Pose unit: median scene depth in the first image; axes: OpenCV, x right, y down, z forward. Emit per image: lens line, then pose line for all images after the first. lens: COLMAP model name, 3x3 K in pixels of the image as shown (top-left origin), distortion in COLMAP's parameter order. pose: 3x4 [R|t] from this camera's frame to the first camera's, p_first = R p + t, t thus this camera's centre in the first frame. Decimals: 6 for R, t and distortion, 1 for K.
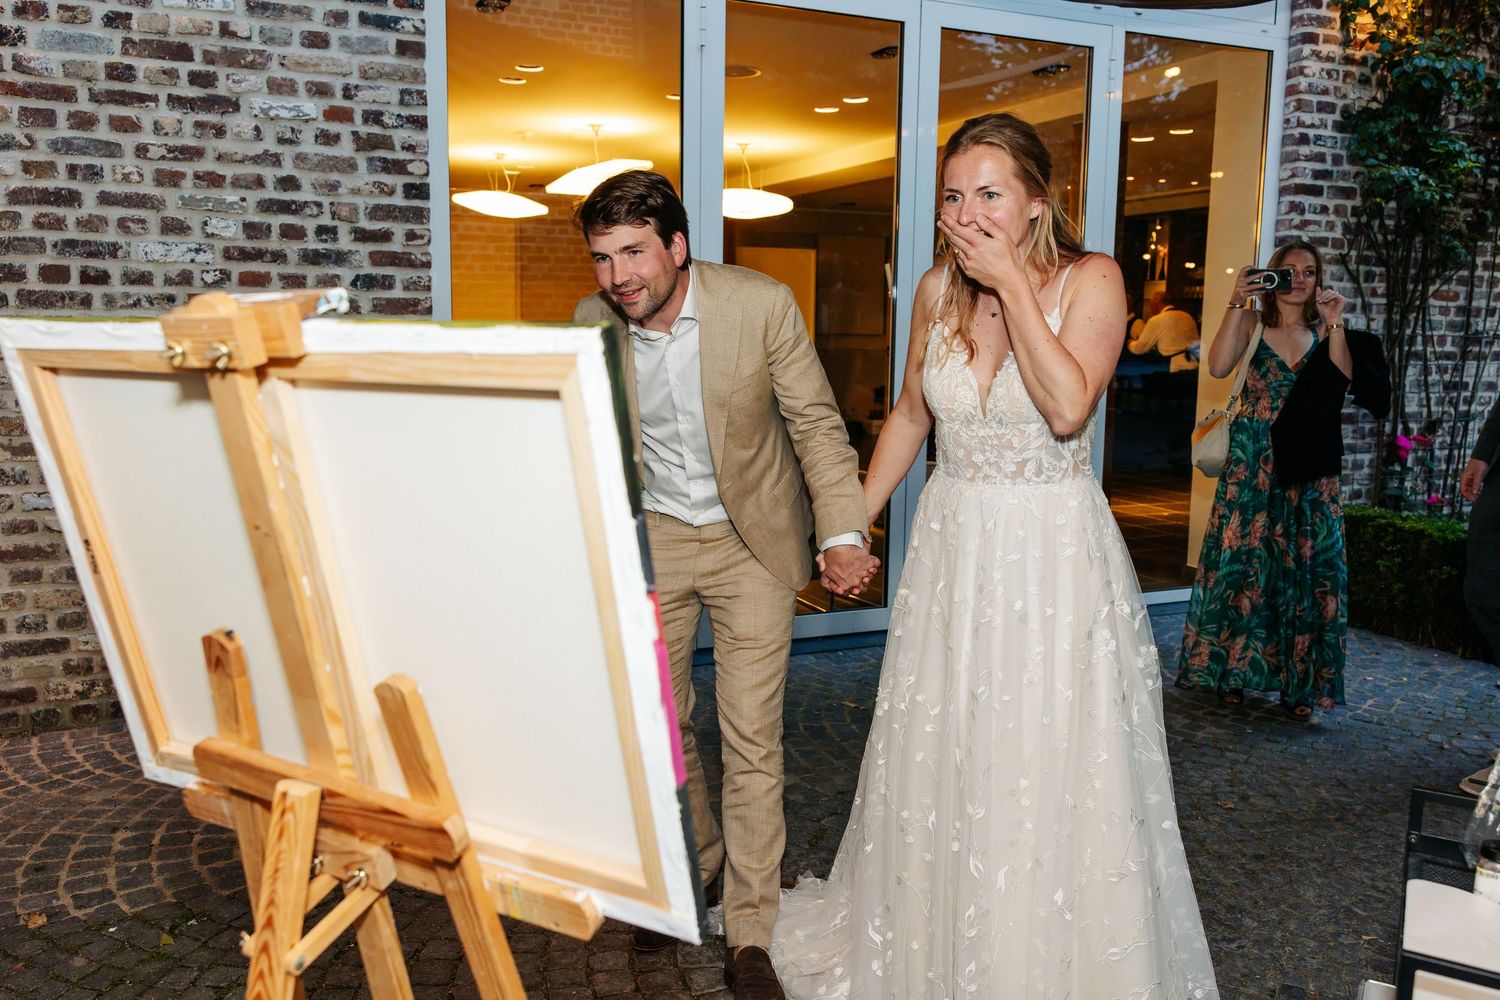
lens RADIAL K [[1243.0, 0, 748.3], [0, 1243.0, 491.7], [0, 0, 1]] dist [0.008498, 0.000396]
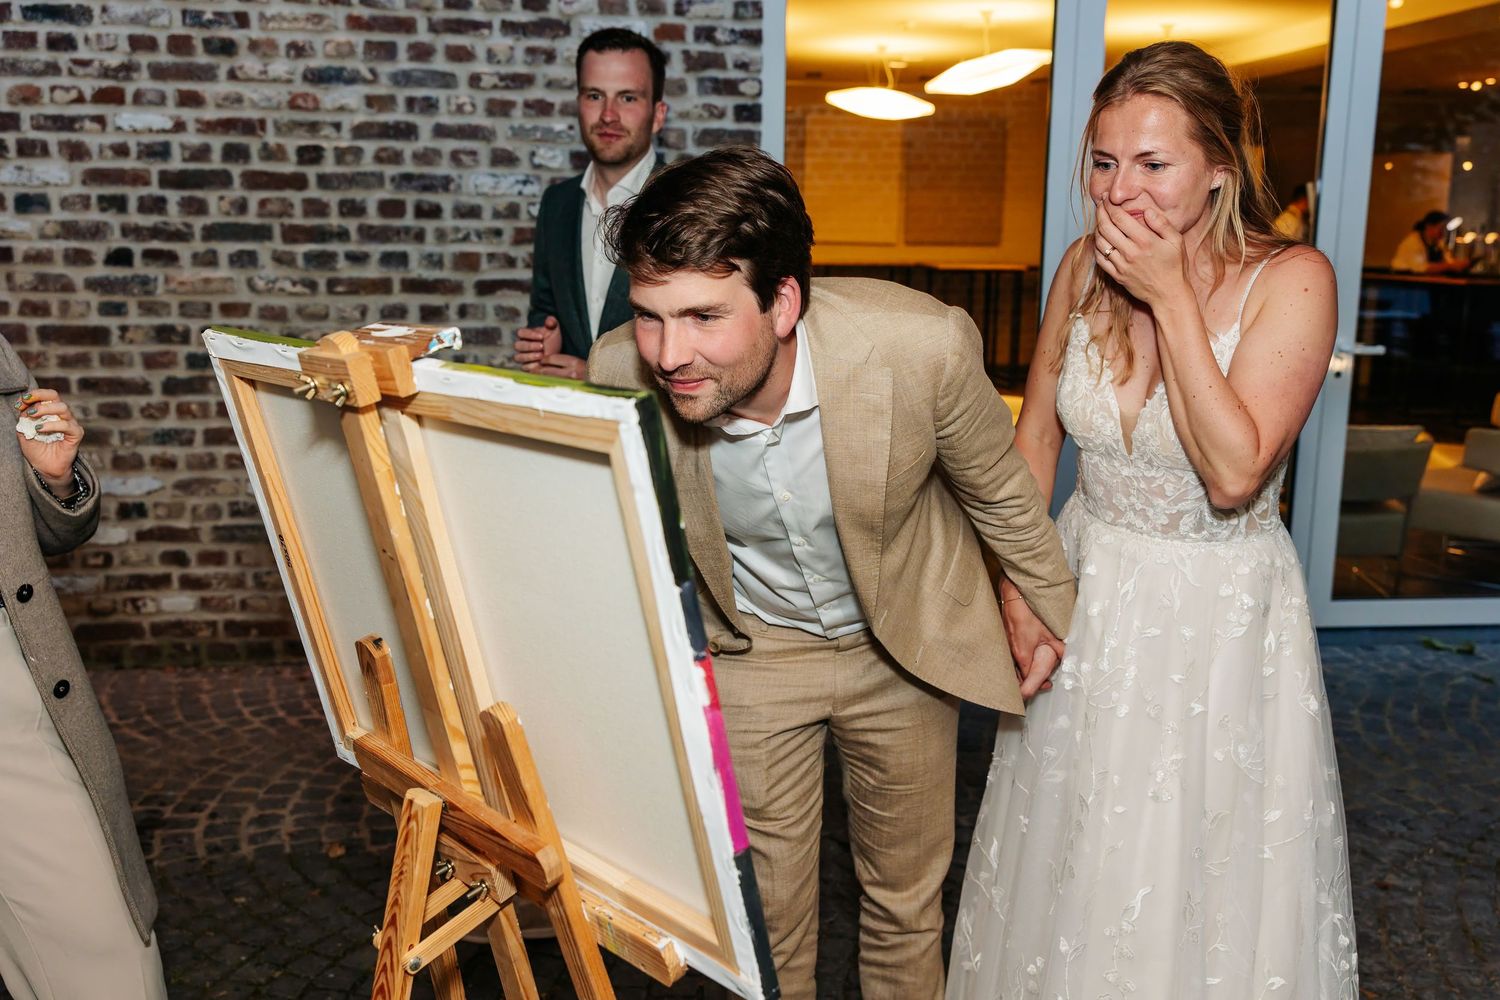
lens RADIAL K [[1424.8, 0, 748.0], [0, 1424.8, 484.9], [0, 0, 1]] dist [0.007439, 0.003923]
pose [[0.954384, 0.056267, -0.293231, 0.058229], [-0.042729, 0.997713, 0.052377, -0.024287], [0.295507, -0.037458, 0.954606, -0.011997]]
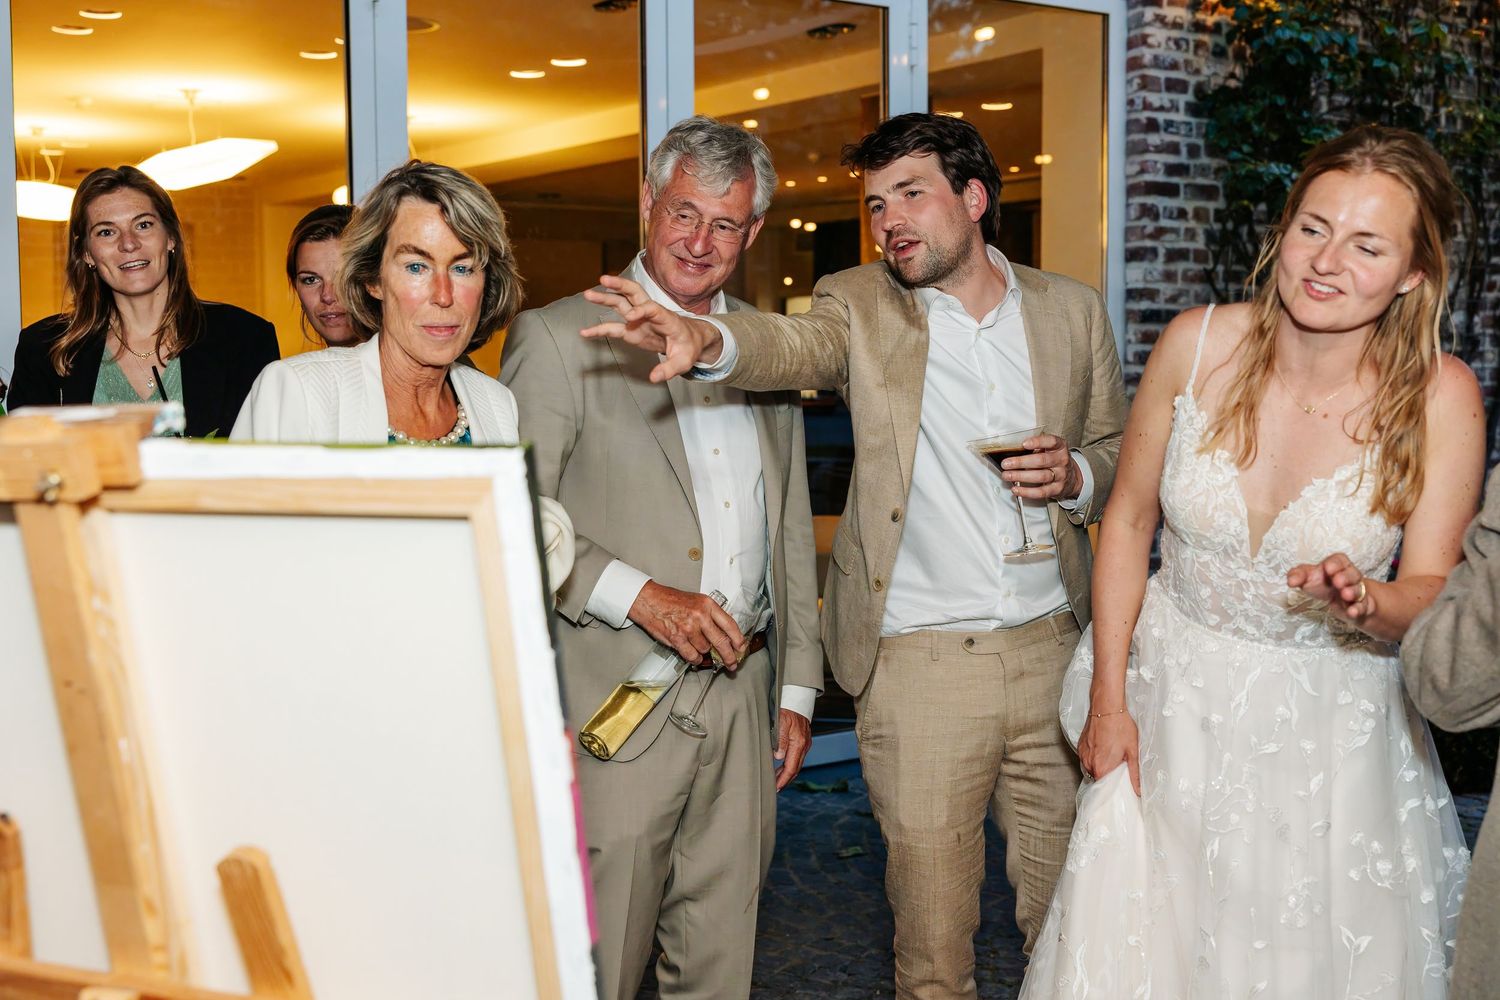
lens RADIAL K [[1818.0, 0, 751.5], [0, 1818.0, 476.9], [0, 0, 1]] dist [0.000744, 0.018187]
pose [[0.980414, -0.032247, 0.194290, -0.041479], [0.045420, 0.996933, -0.063730, -0.002717], [-0.191639, 0.071307, 0.978872, -0.074311]]
